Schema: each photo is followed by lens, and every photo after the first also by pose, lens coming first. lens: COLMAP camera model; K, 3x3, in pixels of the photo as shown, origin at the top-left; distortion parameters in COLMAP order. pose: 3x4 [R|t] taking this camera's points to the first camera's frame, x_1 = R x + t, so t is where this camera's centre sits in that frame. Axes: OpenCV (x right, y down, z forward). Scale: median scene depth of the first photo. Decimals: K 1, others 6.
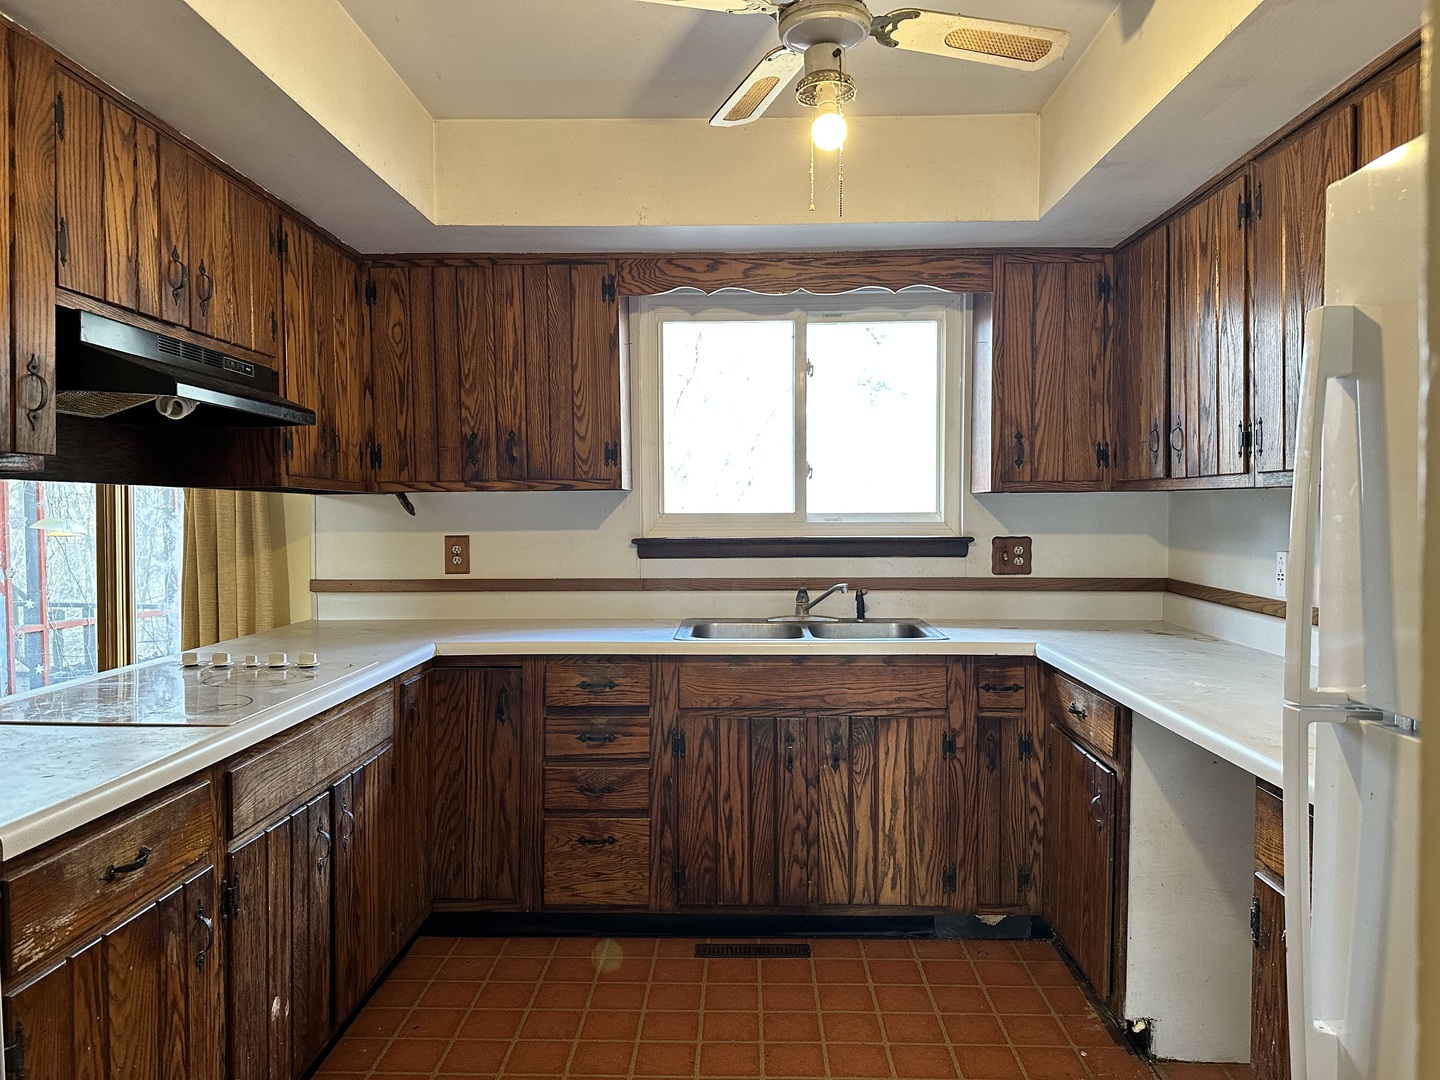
lens RADIAL K [[1005.6, 0, 717.0], [0, 1005.6, 534.7], [0, 0, 1]] dist [0.074442, -0.086221]
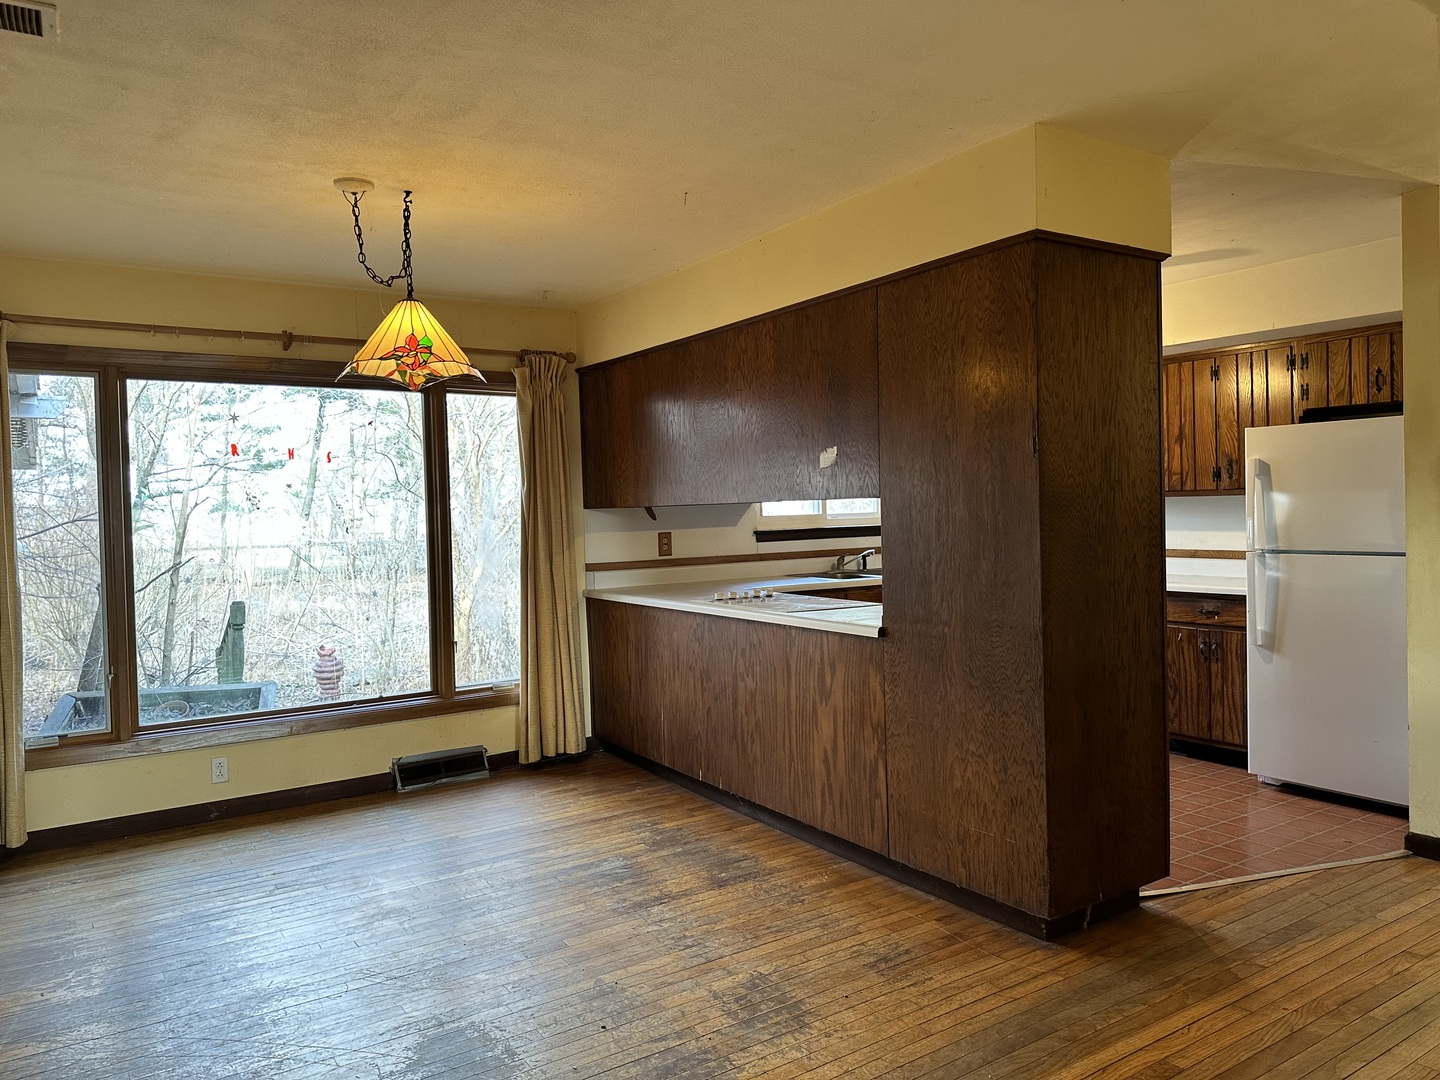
lens RADIAL K [[1005.6, 0, 717.0], [0, 1005.6, 534.7], [0, 0, 1]] dist [0.074442, -0.086221]
pose [[0.821075, -0.030229, 0.570019, -1.110593], [0.035136, 0.999380, 0.002388, 0.003700], [-0.569738, 0.018067, 0.821628, -0.377229]]
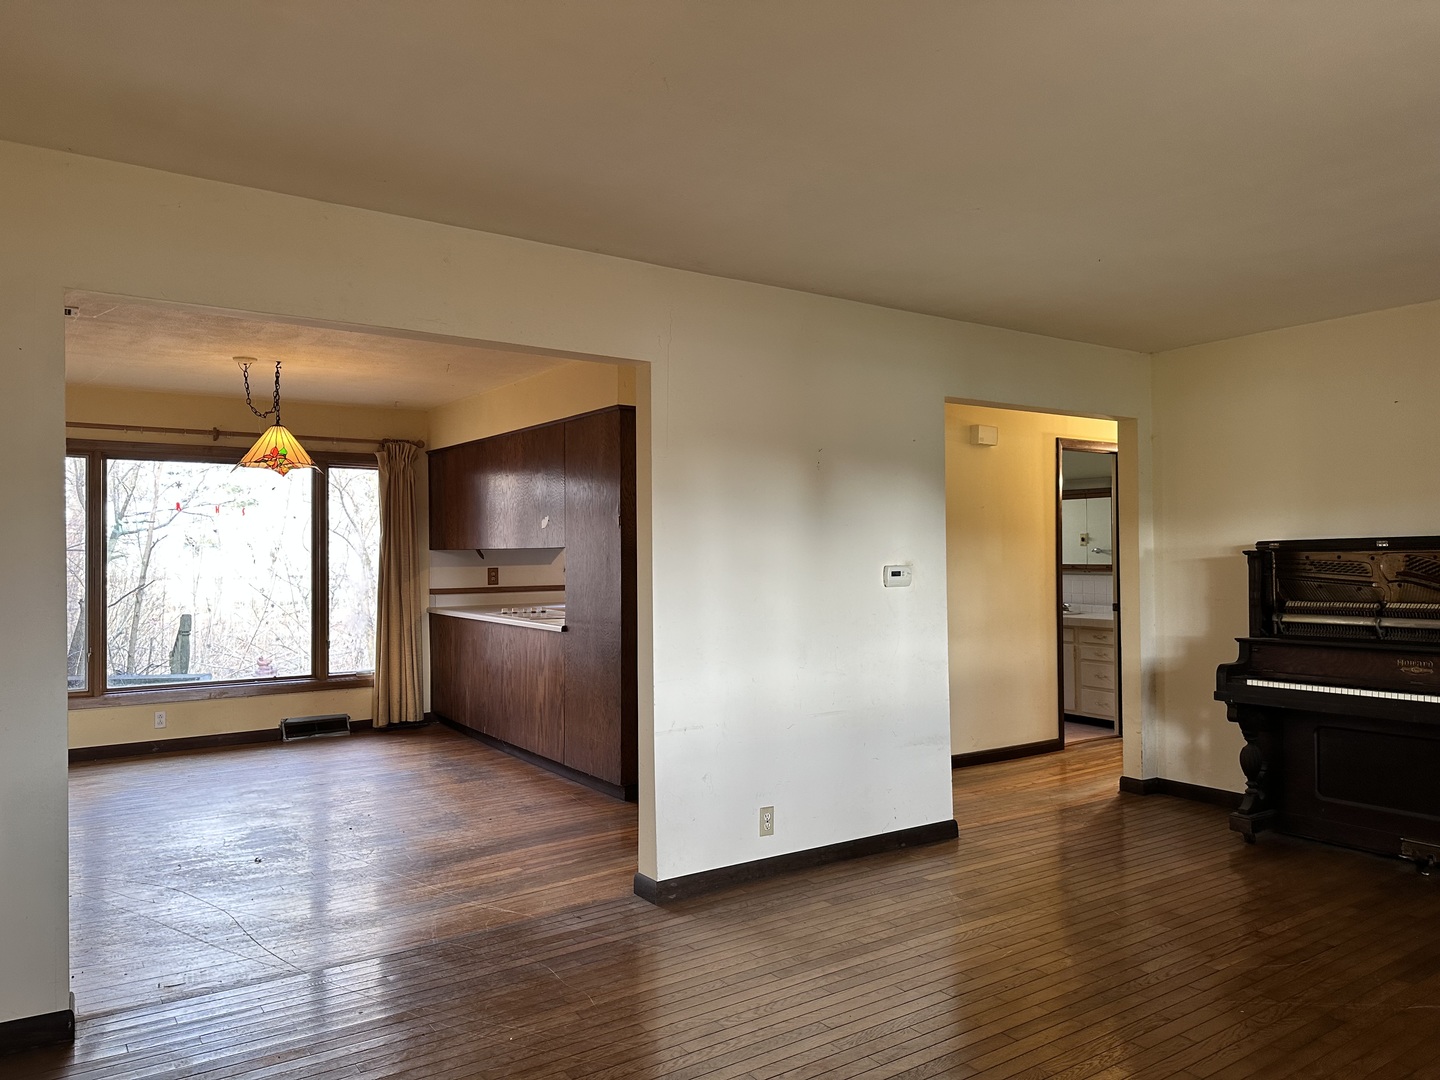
lens RADIAL K [[1005.5, 0, 723.3], [0, 1005.5, 546.6], [0, 0, 1]] dist [0.004792, -0.002689]
pose [[0.805612, 0.001805, 0.592441, -1.169953], [0.016026, 0.999563, -0.024837, 0.017156], [-0.592227, 0.029503, 0.805231, -1.106188]]
